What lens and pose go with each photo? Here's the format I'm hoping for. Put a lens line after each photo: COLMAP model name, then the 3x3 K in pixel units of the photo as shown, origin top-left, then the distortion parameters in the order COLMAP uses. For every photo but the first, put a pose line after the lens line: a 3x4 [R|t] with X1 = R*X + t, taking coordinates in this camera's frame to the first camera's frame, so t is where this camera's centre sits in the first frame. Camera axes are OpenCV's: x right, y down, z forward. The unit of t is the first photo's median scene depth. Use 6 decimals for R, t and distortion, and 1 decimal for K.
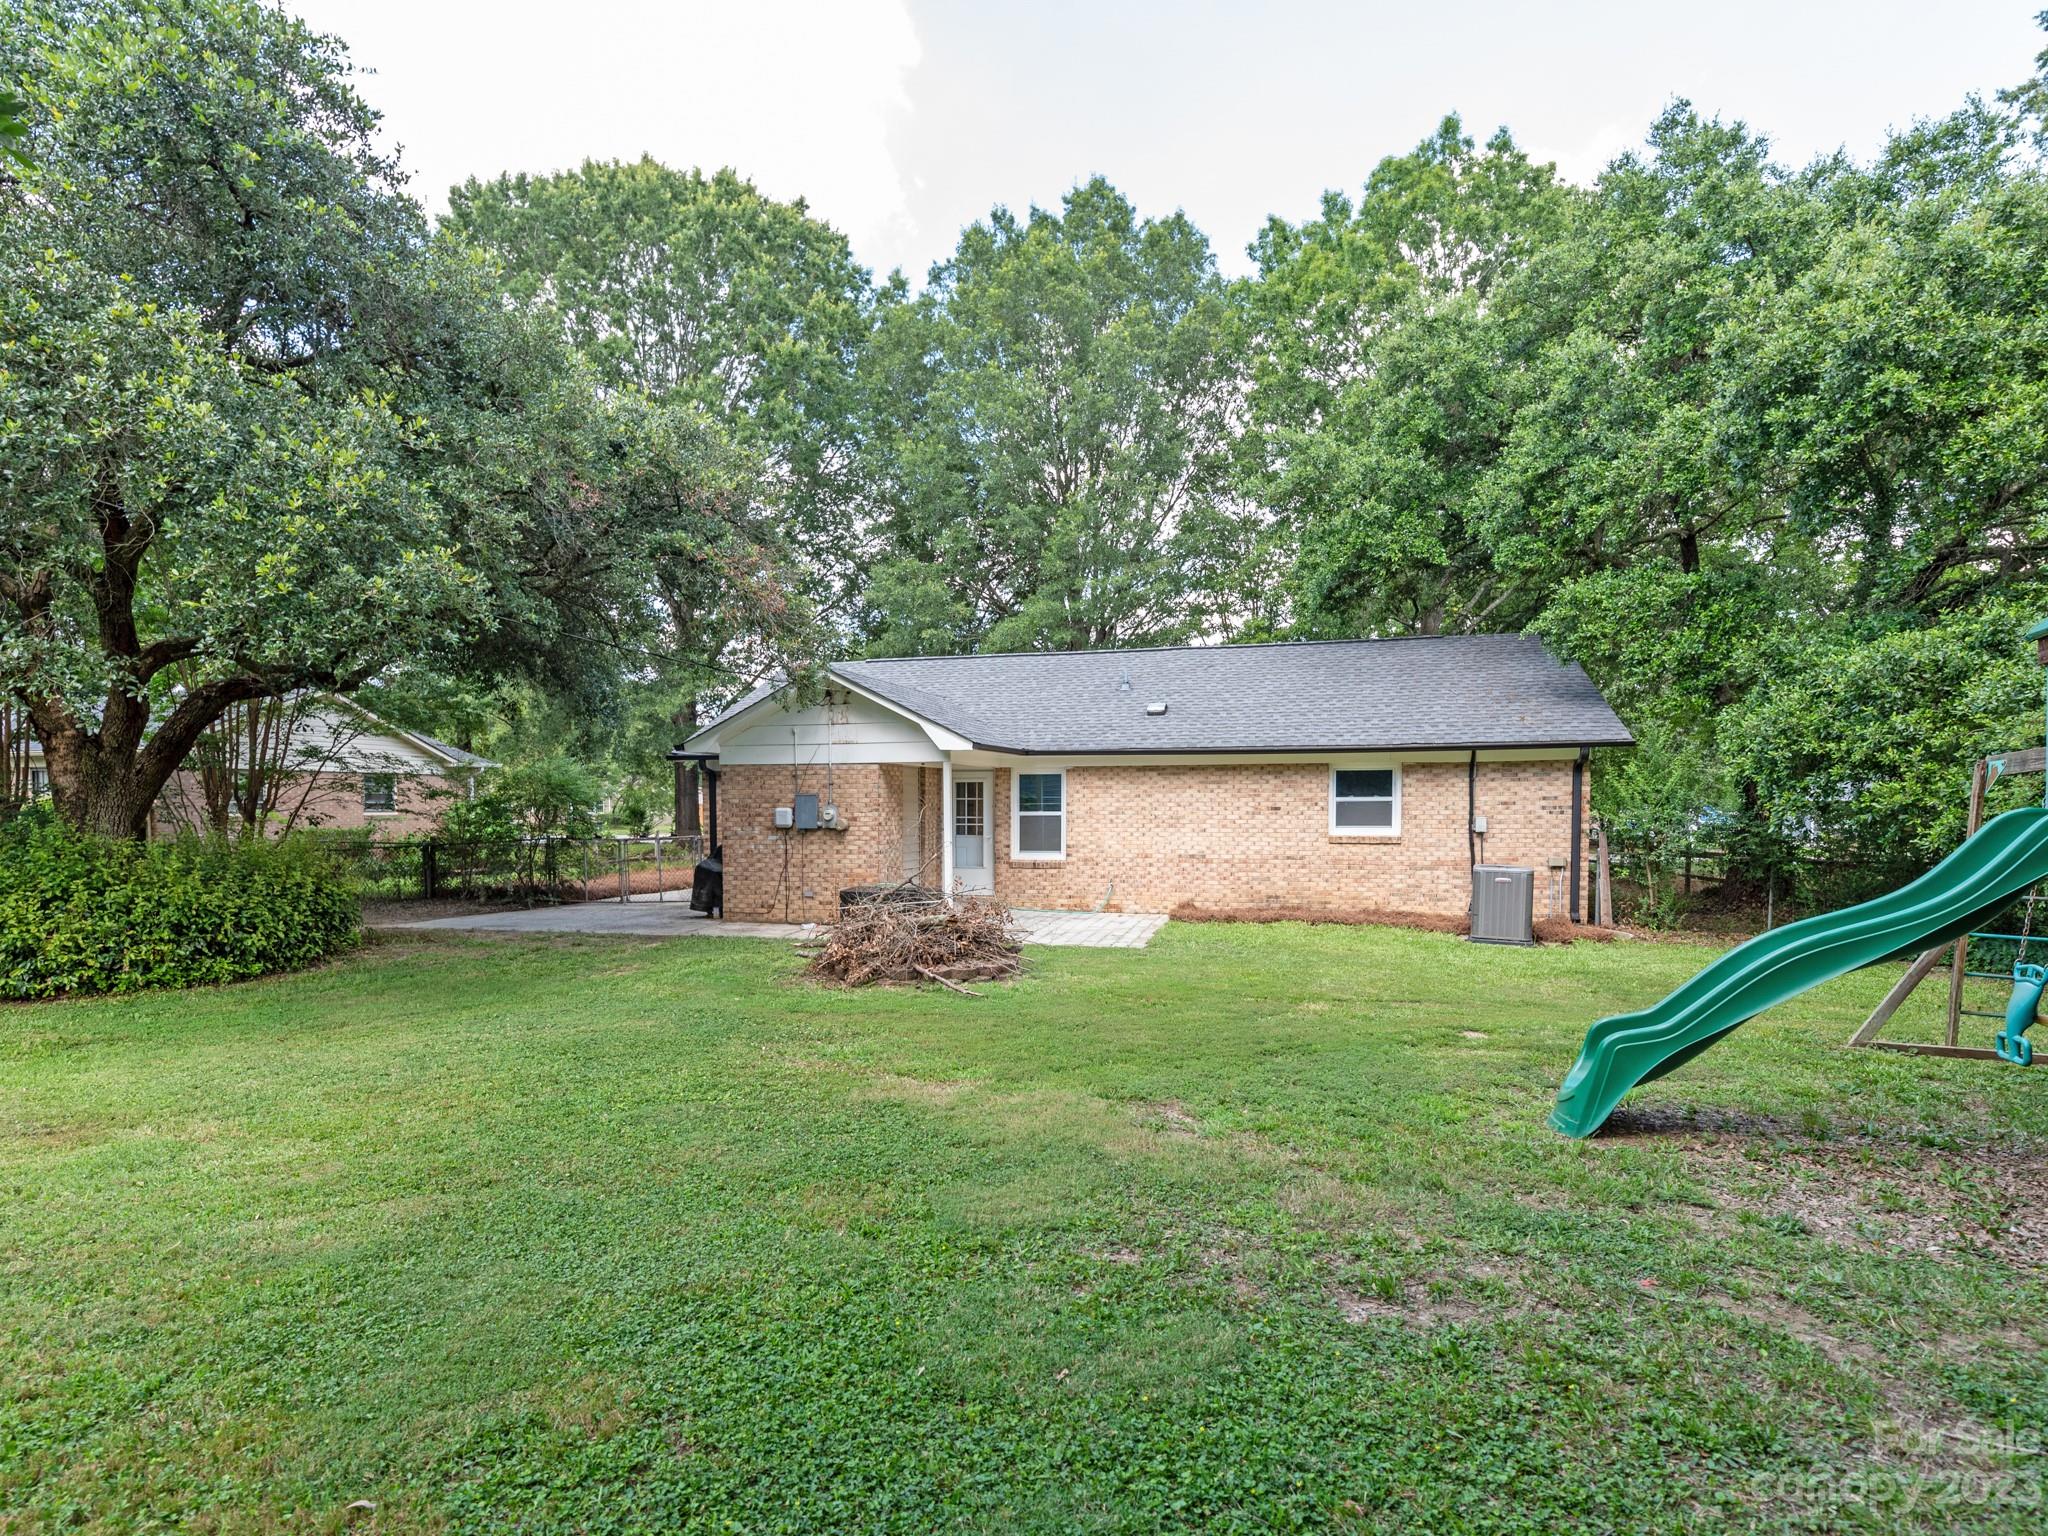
lens RADIAL K [[1004.0, 0, 1067.1], [0, 1004.0, 837.2], [0, 0, 1]] dist [0.001224, 0.001963]
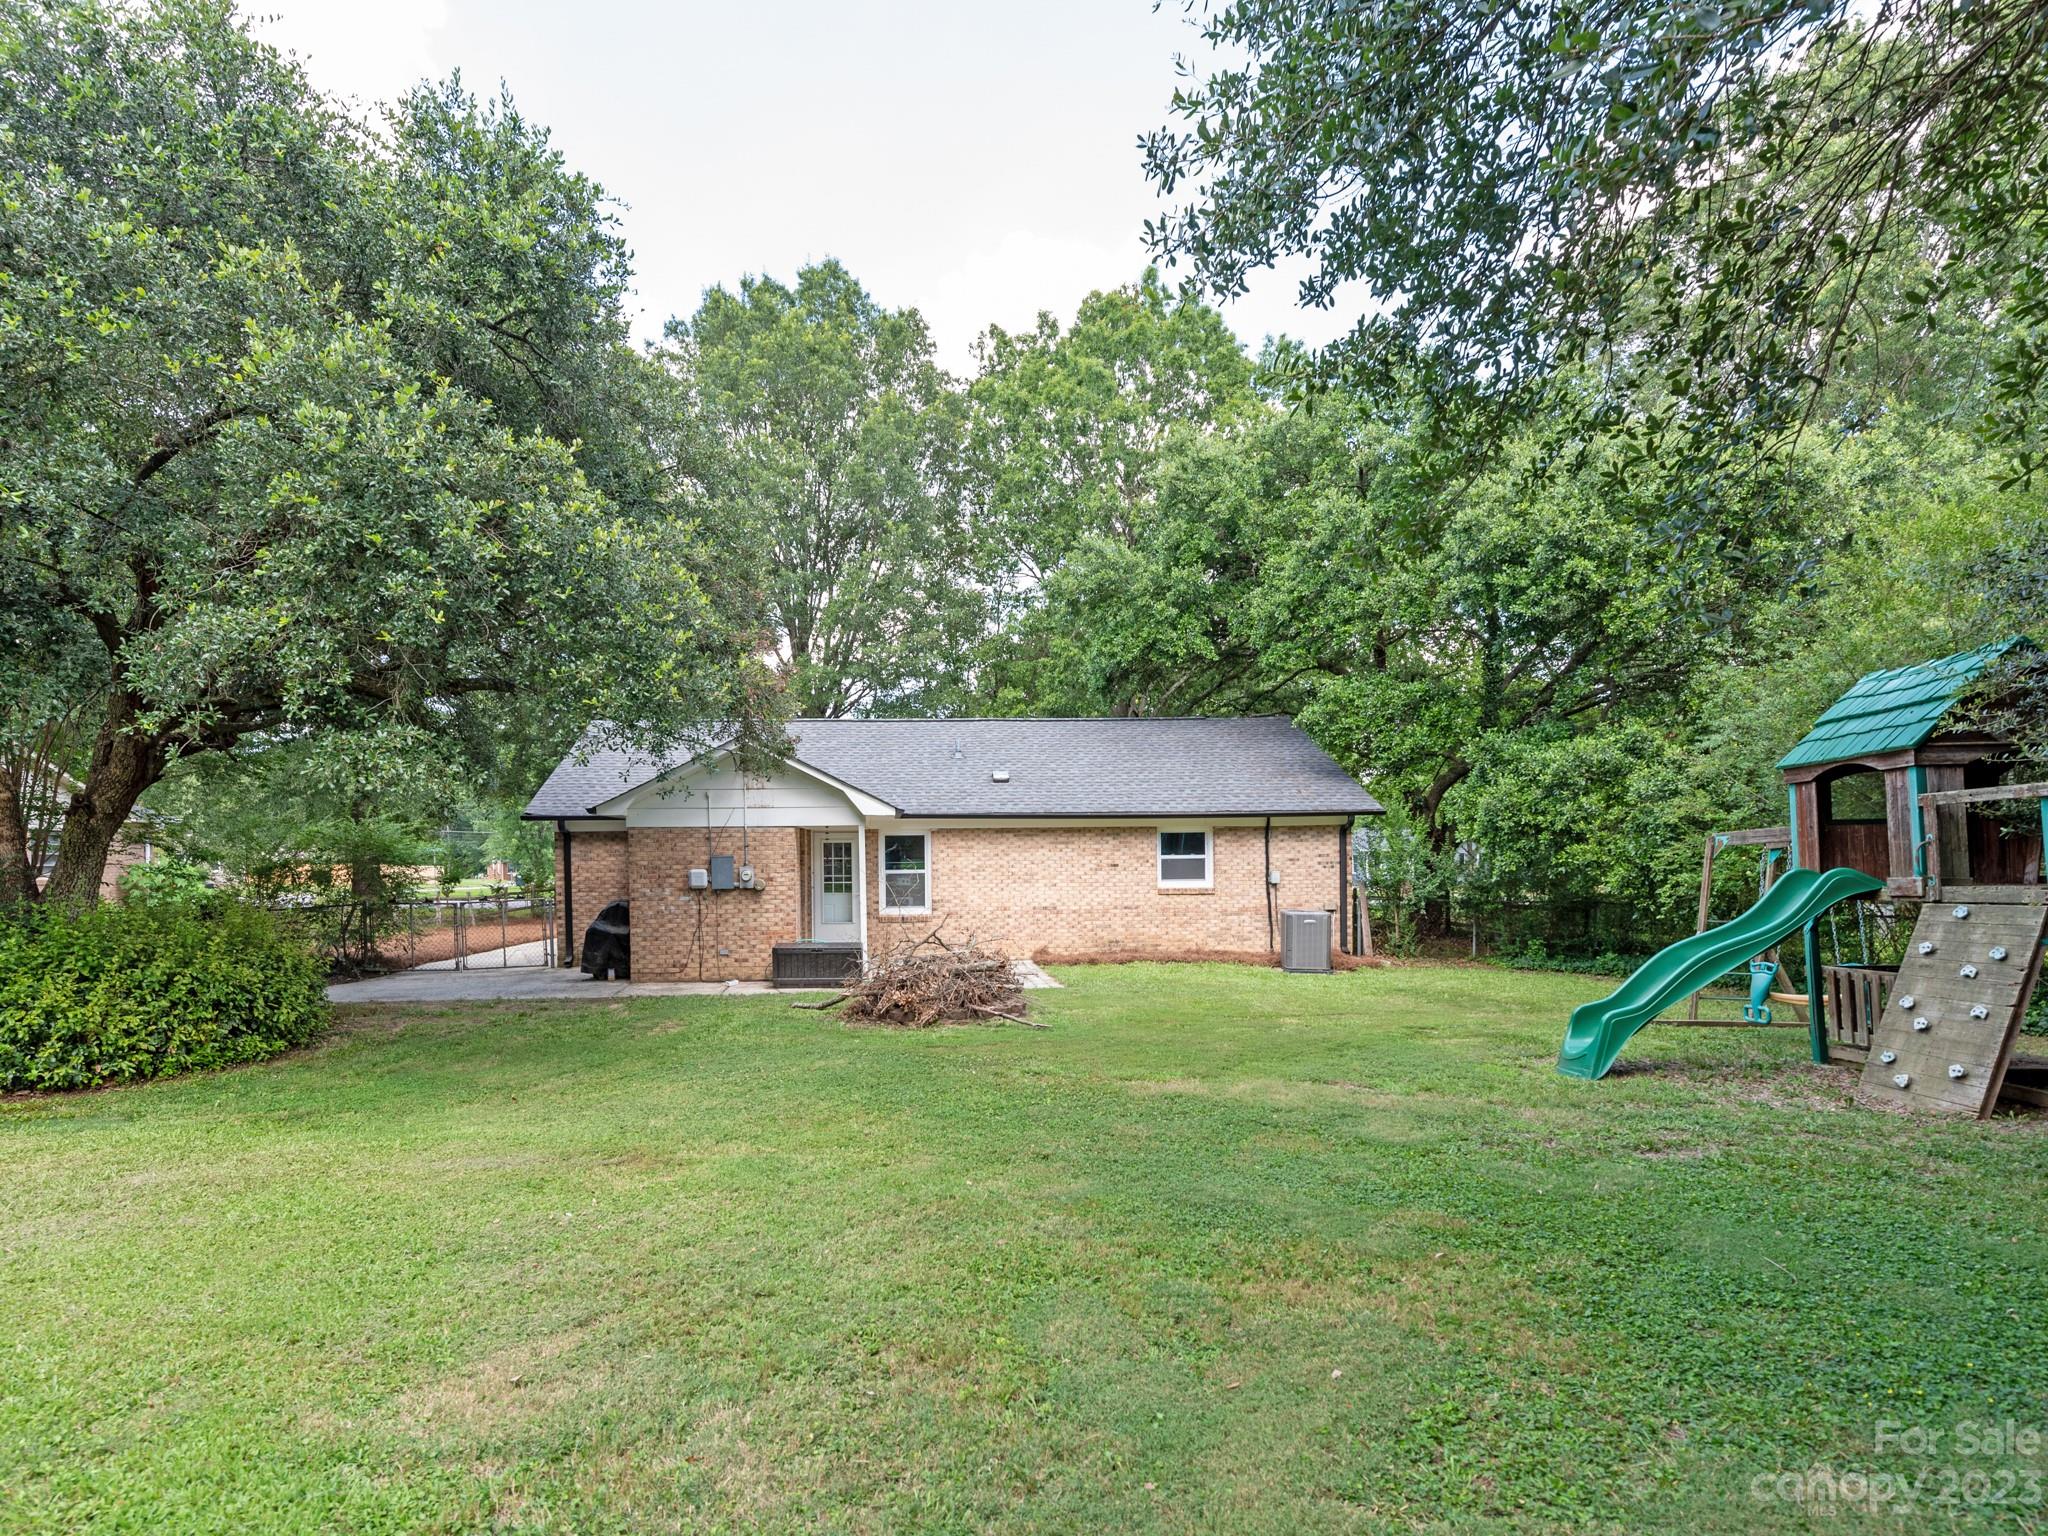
lens RADIAL K [[1004.0, 0, 1010.1], [0, 1004.0, 860.9], [0, 0, 1]] dist [0.001224, 0.001963]
pose [[0.952958, -0.007066, 0.303019, -0.271402], [0.015716, 0.999535, -0.026118, -0.005469], [-0.302694, 0.029652, 0.952627, -0.074462]]
